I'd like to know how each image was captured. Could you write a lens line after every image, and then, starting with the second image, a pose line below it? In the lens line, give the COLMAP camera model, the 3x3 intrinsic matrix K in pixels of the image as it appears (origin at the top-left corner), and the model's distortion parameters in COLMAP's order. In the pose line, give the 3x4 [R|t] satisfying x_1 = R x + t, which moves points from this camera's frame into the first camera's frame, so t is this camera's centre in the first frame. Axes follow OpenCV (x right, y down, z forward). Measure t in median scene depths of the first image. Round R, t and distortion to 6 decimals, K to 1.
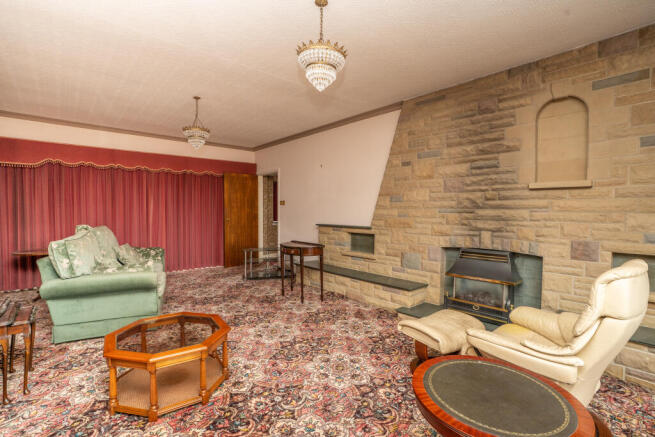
lens RADIAL K [[301.6, 0, 323.4], [0, 301.6, 217.1], [0, 0, 1]] dist [-0.074120, 0.027583]
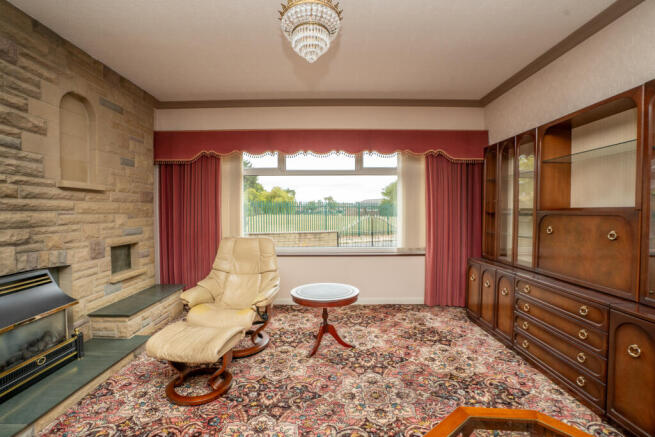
lens RADIAL K [[301.6, 0, 323.4], [0, 301.6, 217.1], [0, 0, 1]] dist [-0.074120, 0.027583]
pose [[-0.742390, -0.010975, 0.669879, -0.391377], [0.020124, 0.999049, 0.038671, -0.027159], [-0.669666, 0.042190, -0.741463, 1.087181]]
